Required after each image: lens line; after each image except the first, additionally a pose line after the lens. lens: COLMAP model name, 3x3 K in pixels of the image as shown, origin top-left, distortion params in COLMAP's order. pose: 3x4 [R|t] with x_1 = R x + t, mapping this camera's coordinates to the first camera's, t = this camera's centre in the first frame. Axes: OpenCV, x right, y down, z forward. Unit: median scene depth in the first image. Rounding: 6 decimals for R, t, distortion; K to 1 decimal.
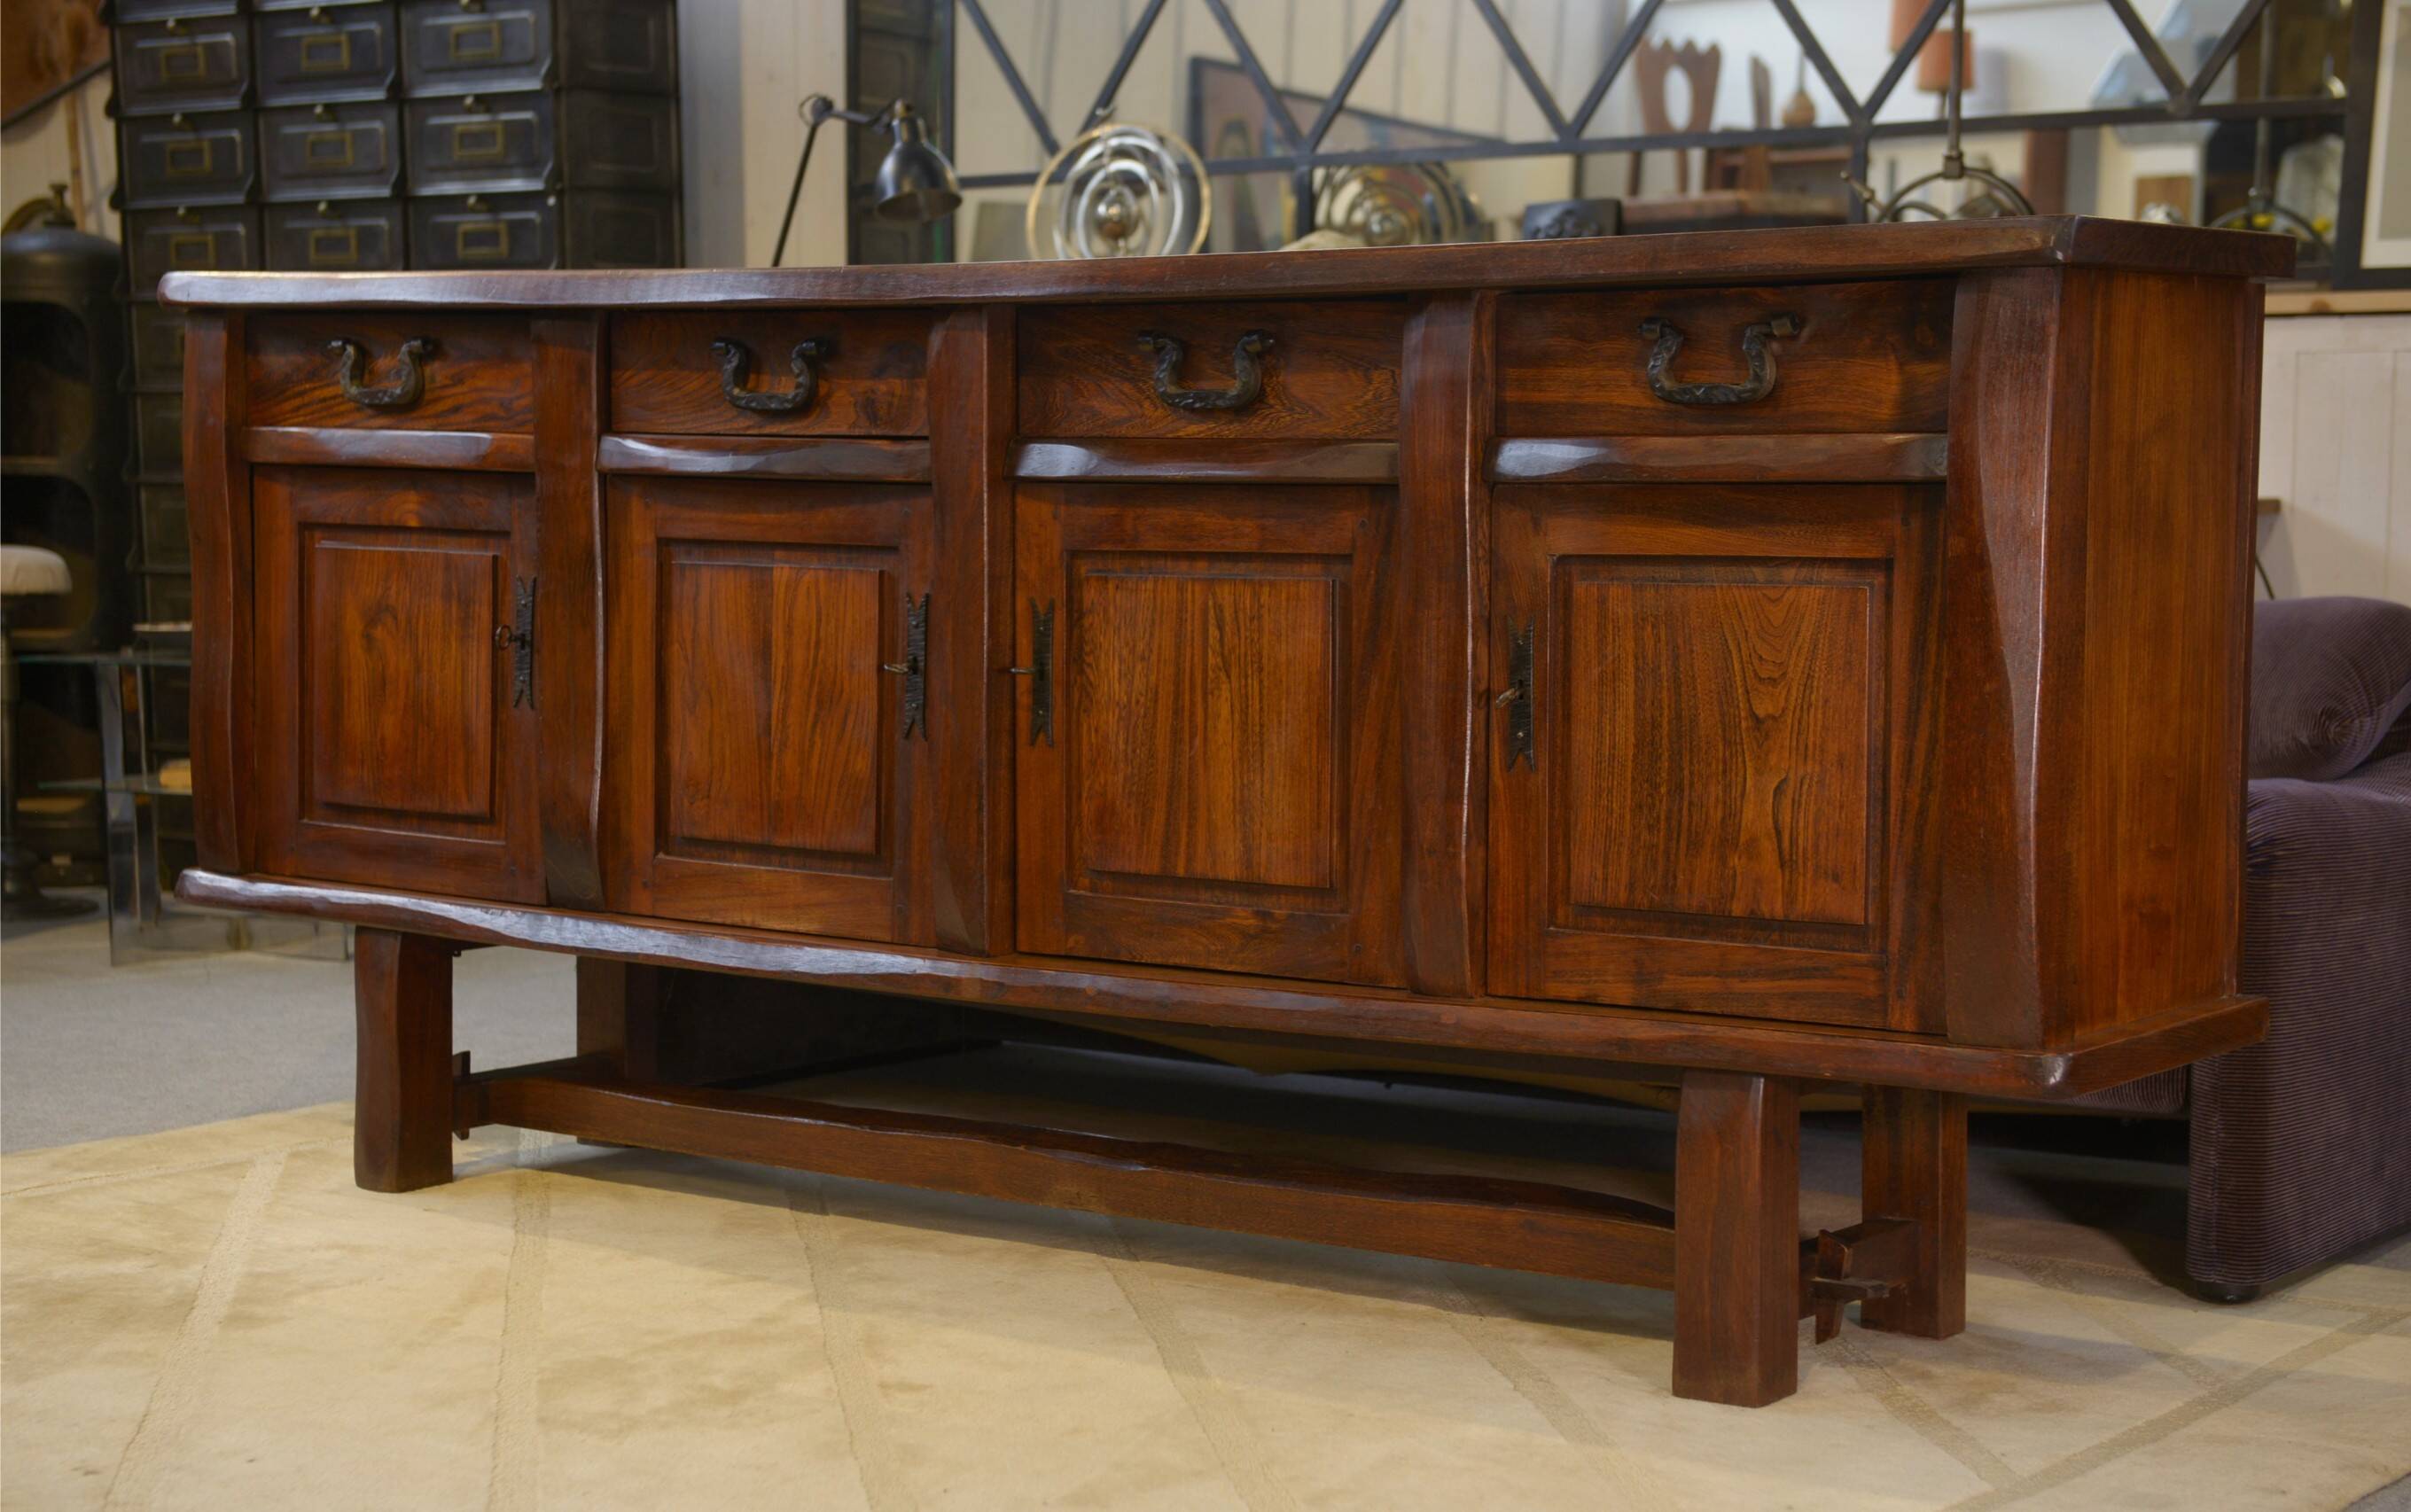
lens RADIAL K [[4054.7, 0, 1165.5], [0, 4054.7, 868.2], [0, 0, 1]] dist [0.139137, 0.000000]
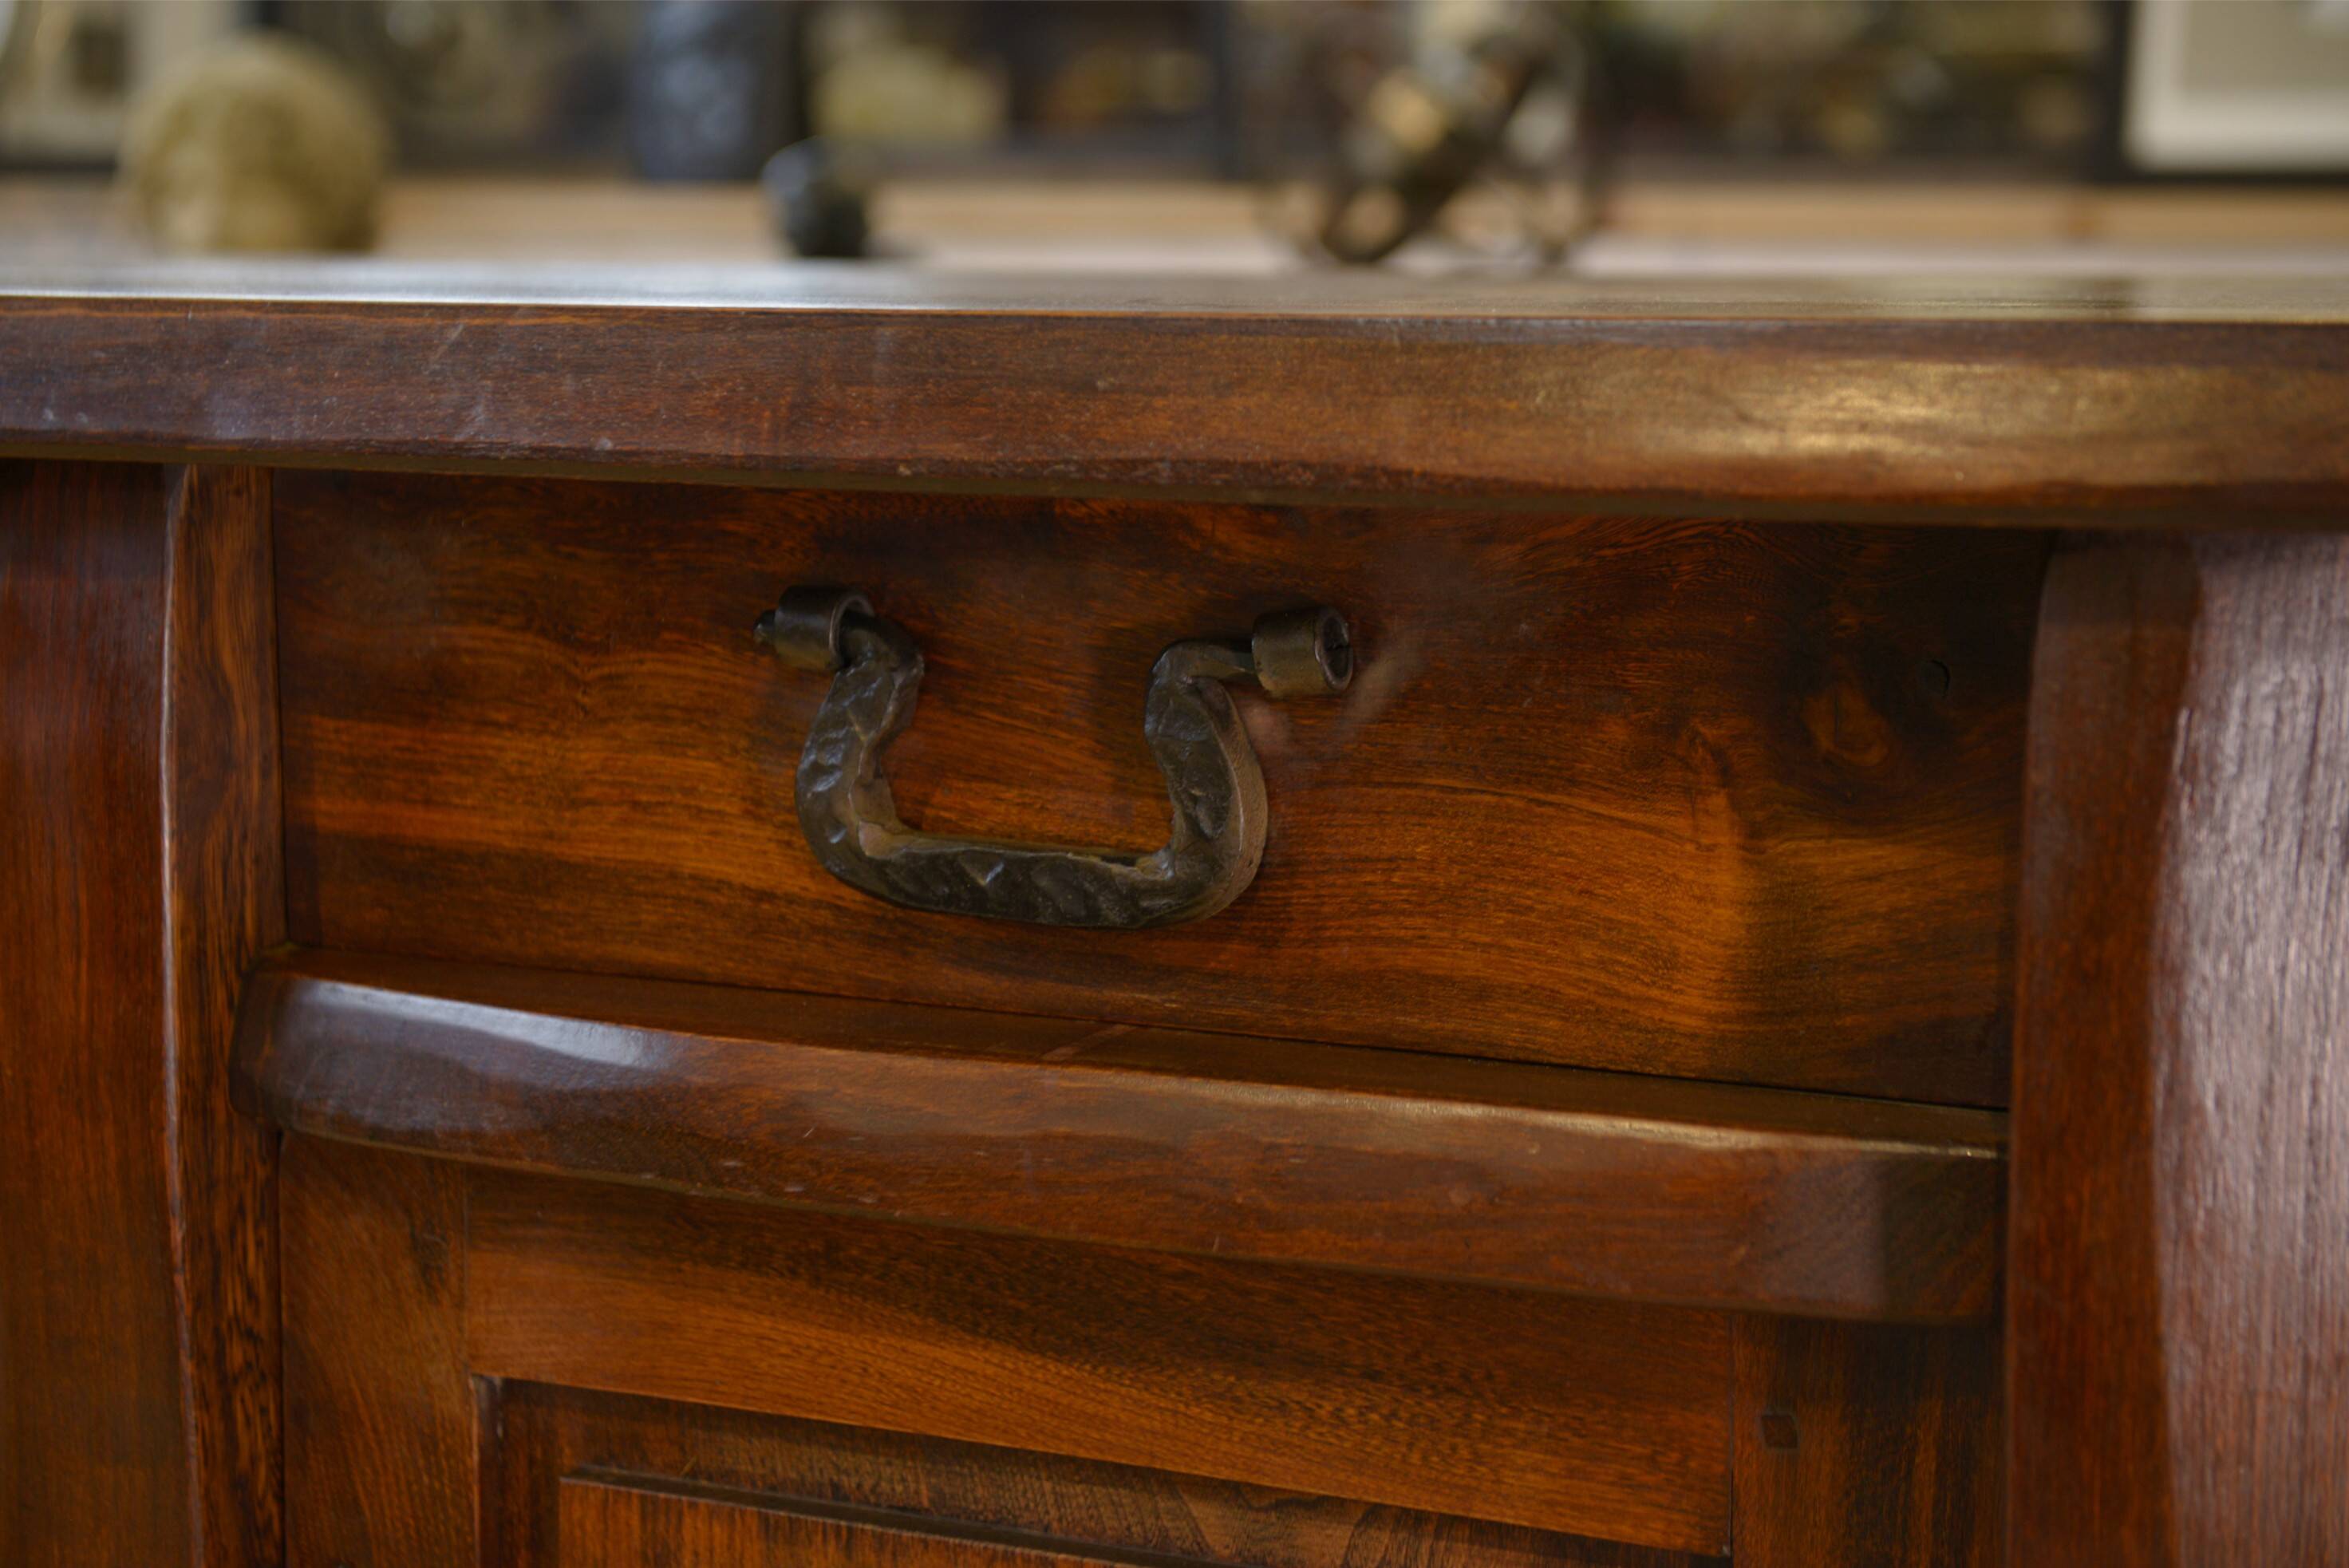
lens RADIAL K [[4121.2, 0, 1175.9], [0, 4121.2, 777.5], [0, 0, 1]] dist [0.120641, 0.000000]
pose [[0.982782, -0.023223, 0.183305, 0.086964], [0.016060, 0.999052, 0.040466, -0.125124], [-0.184071, -0.036826, 0.982223, 0.678487]]
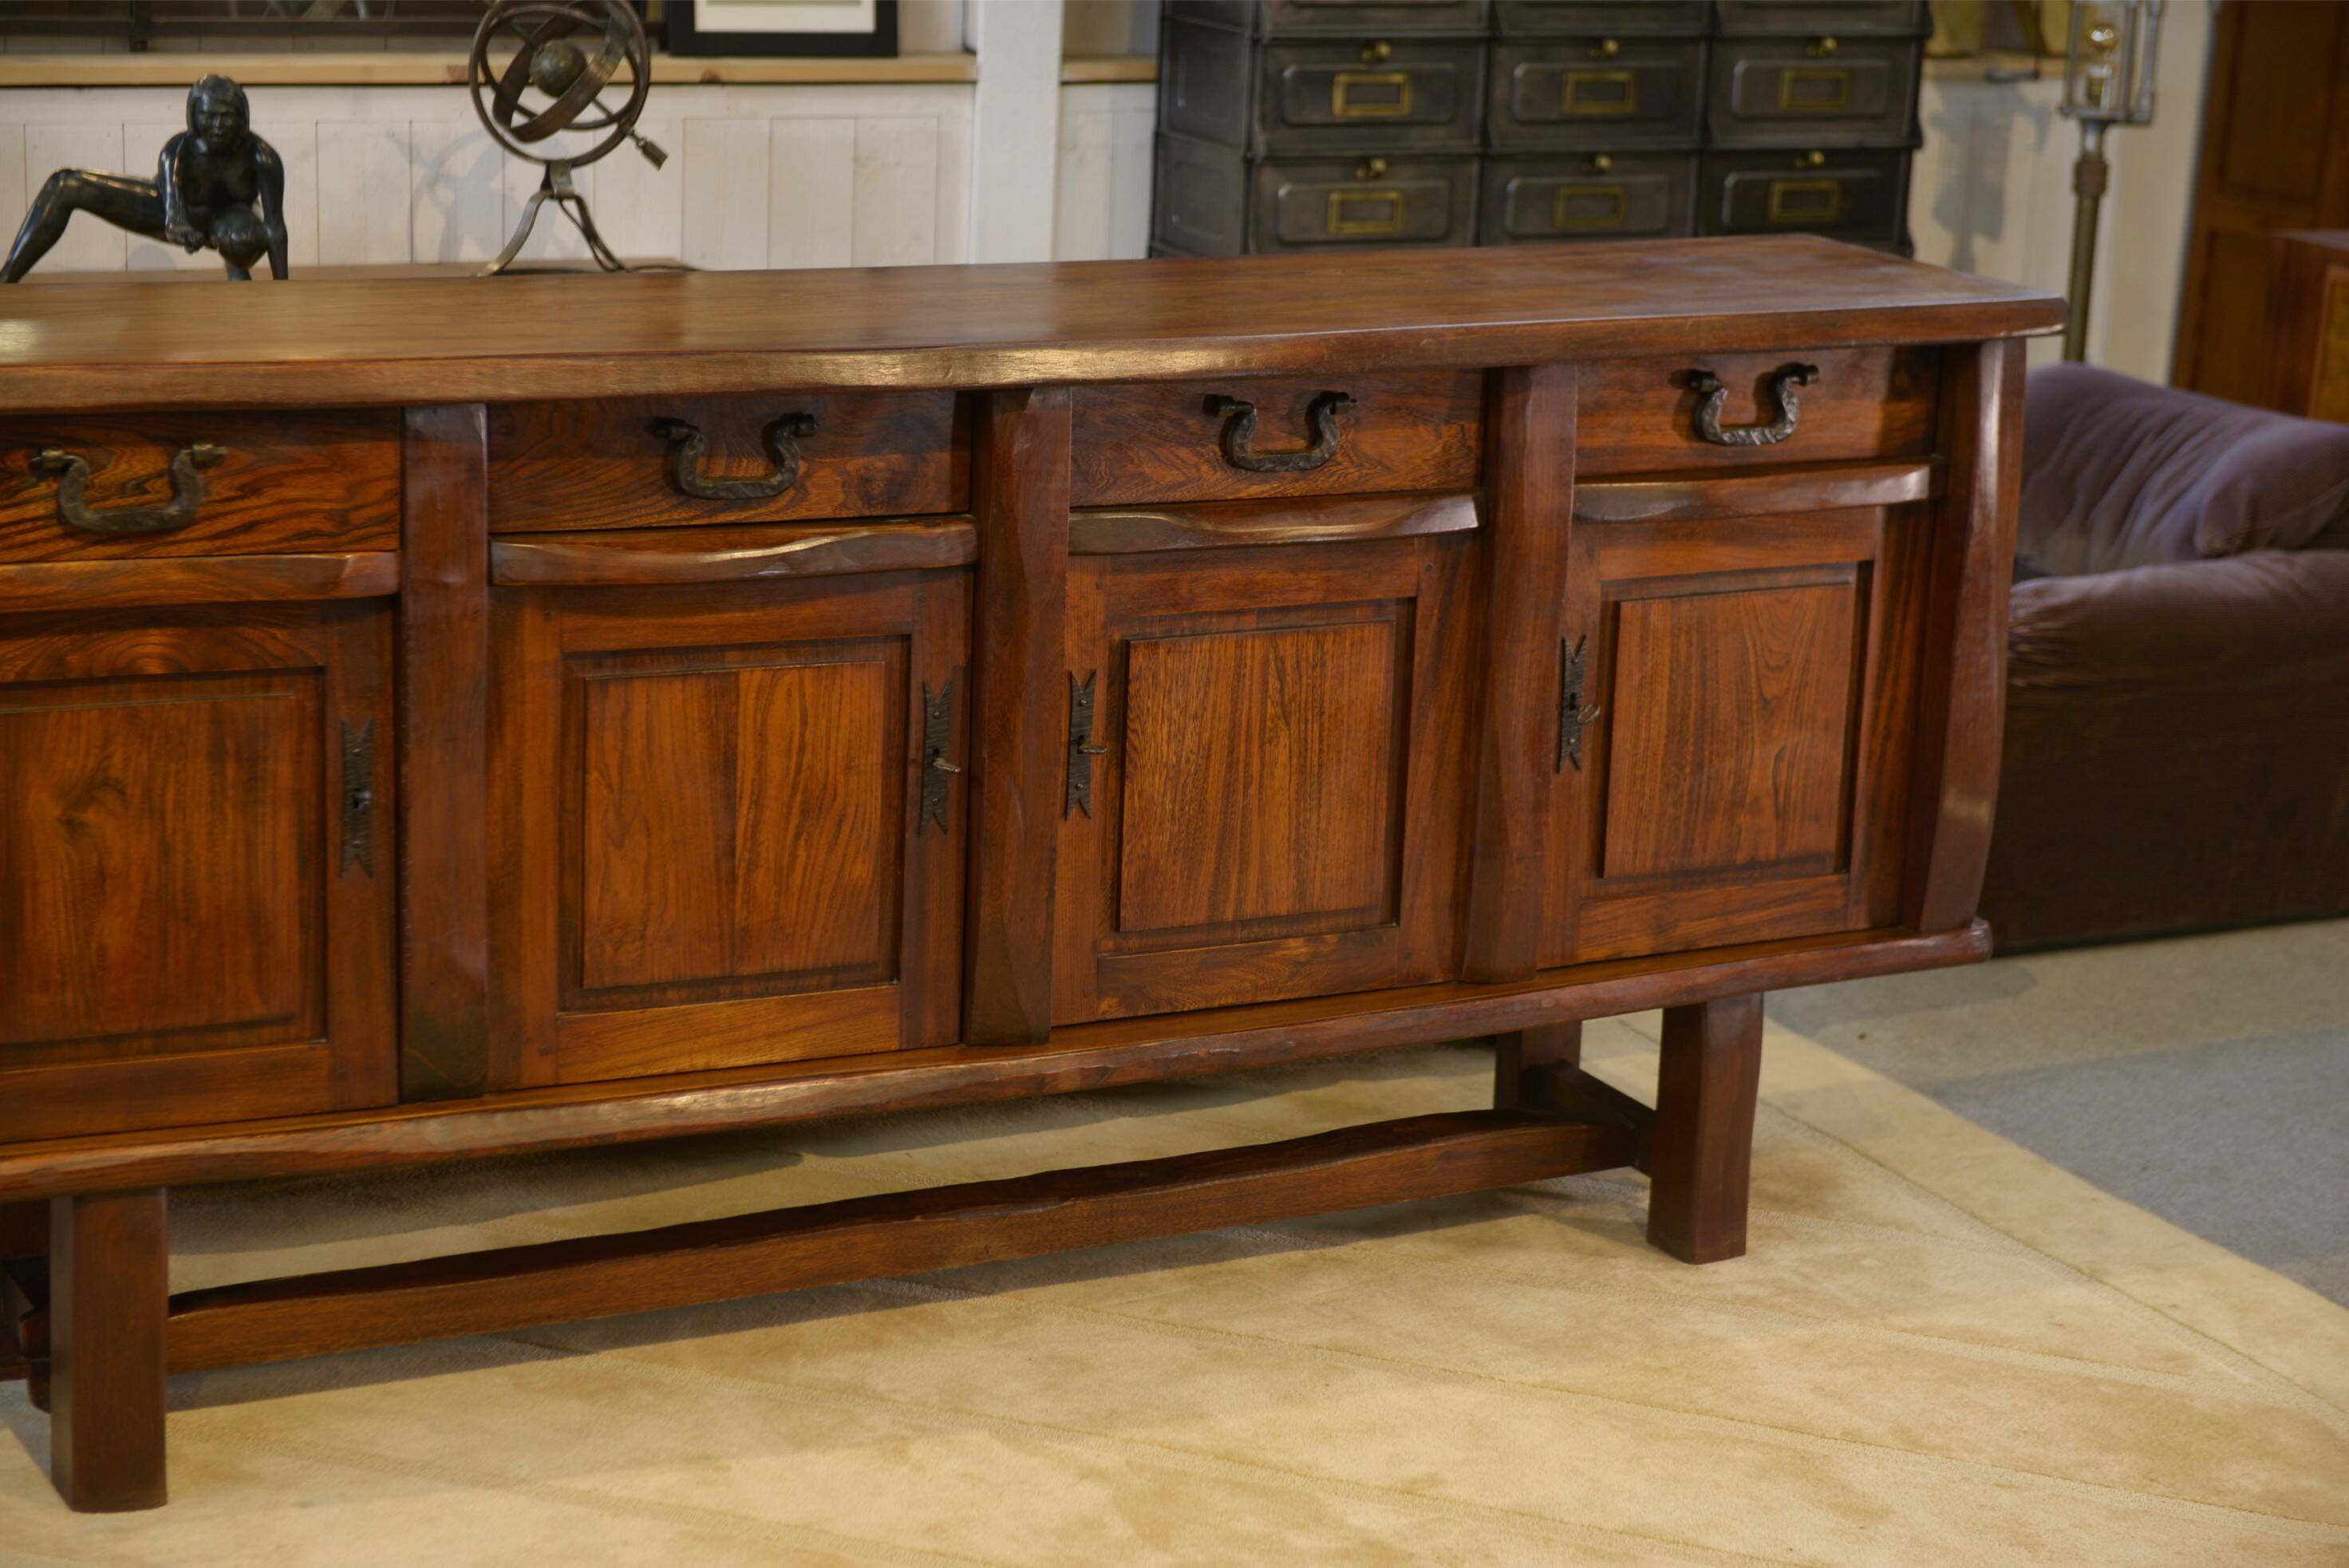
lens RADIAL K [[4455.4, 0, 1178.8], [0, 4455.4, 799.8], [0, 0, 1]] dist [0.100117, 0.000000]
pose [[0.437610, -0.212625, 0.873664, -1.002873], [0.049836, 0.975881, 0.212539, -0.274356], [-0.897783, -0.049469, 0.437651, 0.541672]]
